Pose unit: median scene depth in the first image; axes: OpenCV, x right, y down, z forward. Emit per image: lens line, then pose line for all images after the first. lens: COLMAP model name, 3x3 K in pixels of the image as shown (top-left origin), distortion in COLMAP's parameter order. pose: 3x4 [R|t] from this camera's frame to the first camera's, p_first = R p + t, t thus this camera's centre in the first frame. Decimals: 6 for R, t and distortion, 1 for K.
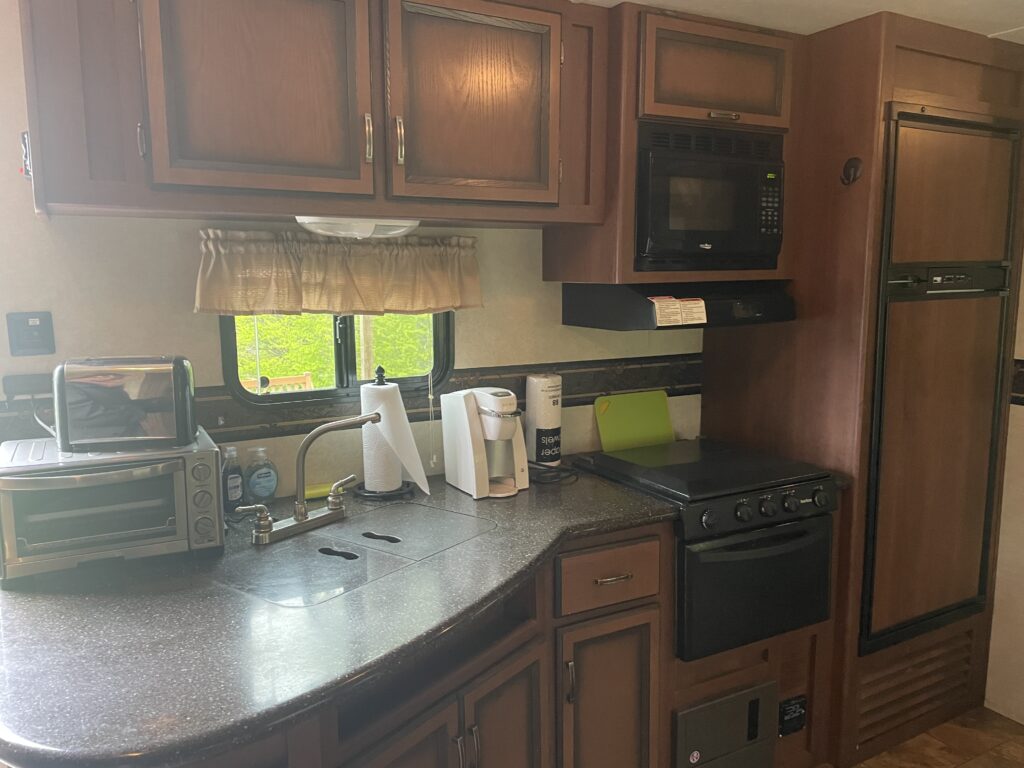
lens RADIAL K [[772.8, 0, 519.5], [0, 772.8, 381.9], [0, 0, 1]] dist [0.080688, -0.092129]
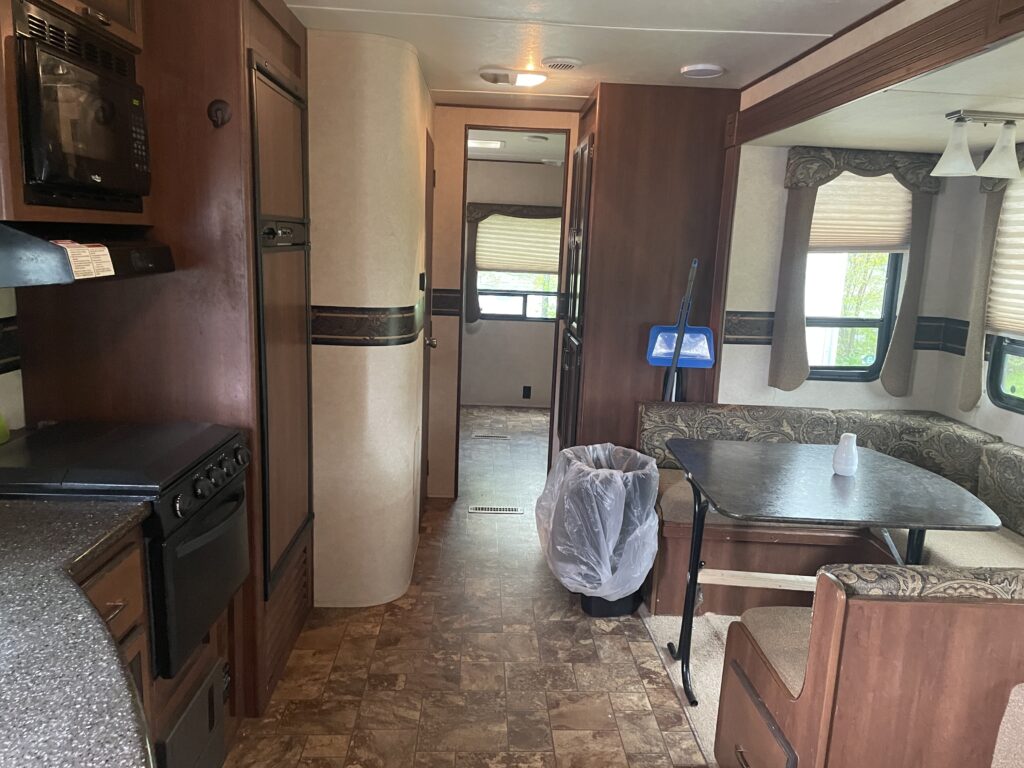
lens RADIAL K [[772.8, 0, 519.5], [0, 772.8, 381.9], [0, 0, 1]] dist [0.080688, -0.092129]
pose [[0.441656, -0.135102, 0.886954, -0.297371], [0.085147, 0.990447, 0.108467, -0.017369], [-0.893135, 0.027616, 0.448940, 0.245390]]
